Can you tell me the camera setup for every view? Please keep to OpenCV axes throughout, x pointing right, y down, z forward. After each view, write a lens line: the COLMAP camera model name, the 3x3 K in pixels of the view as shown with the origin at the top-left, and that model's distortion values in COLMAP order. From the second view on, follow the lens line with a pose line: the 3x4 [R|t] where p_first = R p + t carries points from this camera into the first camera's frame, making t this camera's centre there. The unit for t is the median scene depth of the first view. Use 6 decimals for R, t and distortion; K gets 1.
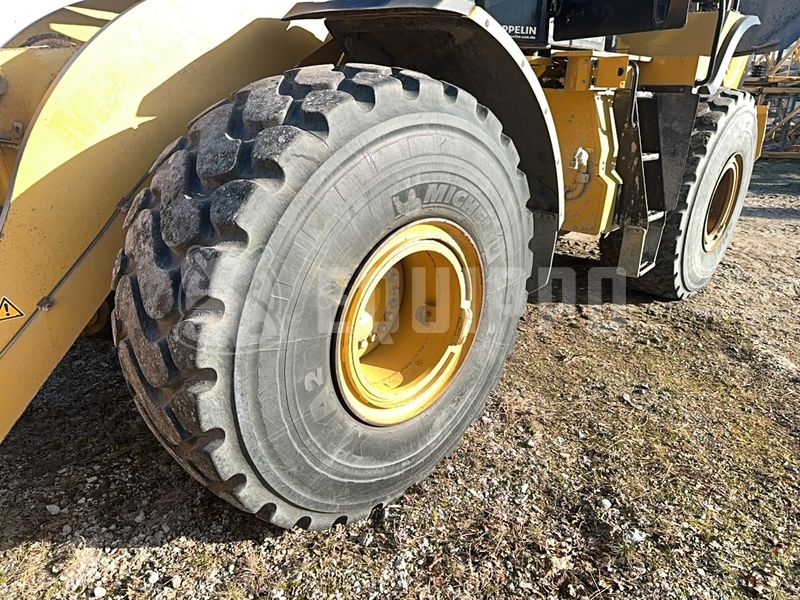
lens RADIAL K [[579.8, 0, 400.0], [0, 579.8, 300.0], [0, 0, 1]] dist [0.111040, -0.094024]
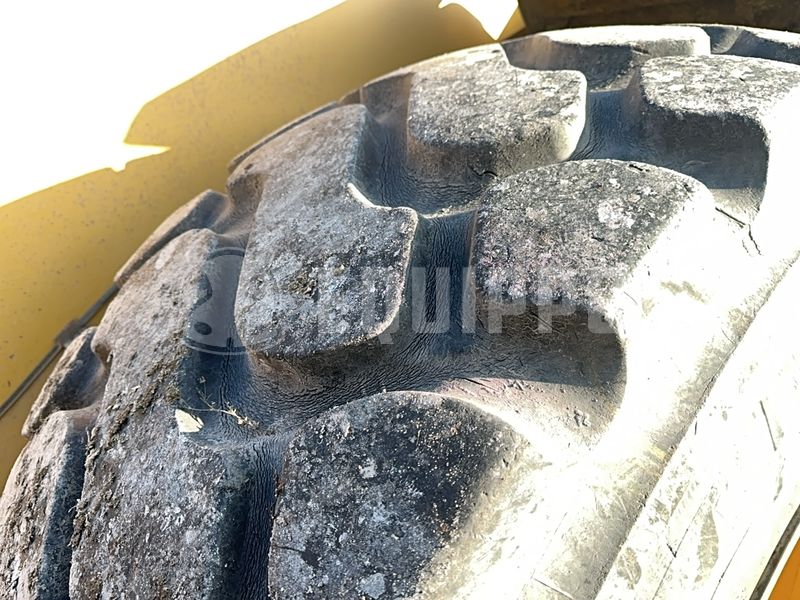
lens RADIAL K [[579.8, 0, 400.0], [0, 579.8, 300.0], [0, 0, 1]] dist [0.111040, -0.094024]
pose [[0.995712, 0.062103, -0.068556, -0.247115], [-0.069255, 0.991797, -0.107432, -0.197277], [0.061322, 0.111719, 0.991846, 0.722732]]
